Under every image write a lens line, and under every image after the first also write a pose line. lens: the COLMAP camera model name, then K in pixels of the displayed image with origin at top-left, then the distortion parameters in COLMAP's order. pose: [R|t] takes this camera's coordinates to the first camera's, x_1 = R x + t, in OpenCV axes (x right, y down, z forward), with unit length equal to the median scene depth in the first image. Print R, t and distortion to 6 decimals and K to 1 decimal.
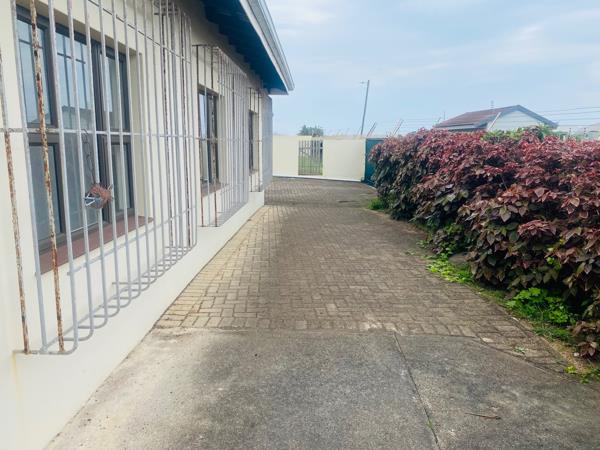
lens RADIAL K [[414.5, 0, 300.0], [0, 414.5, 225.0], [0, 0, 1]] dist [-0.035943, -0.000982]
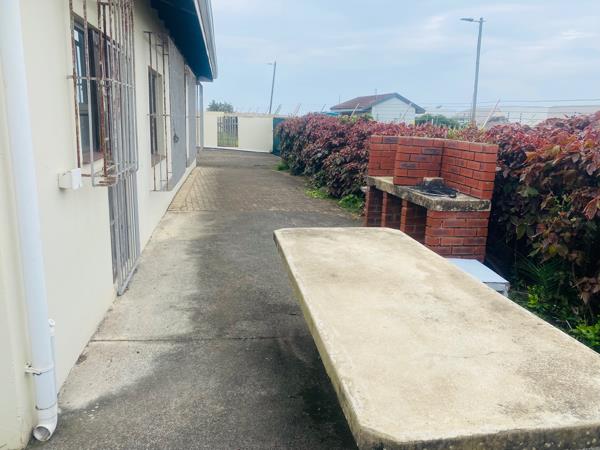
lens RADIAL K [[426.8, 0, 317.5], [0, 426.8, 224.1], [0, 0, 1]] dist [0.059948, -0.095730]
pose [[0.968523, -0.027895, 0.247358, -0.080478], [0.017025, 0.998797, 0.045977, 0.112299], [-0.248343, -0.040318, 0.967833, -0.607763]]
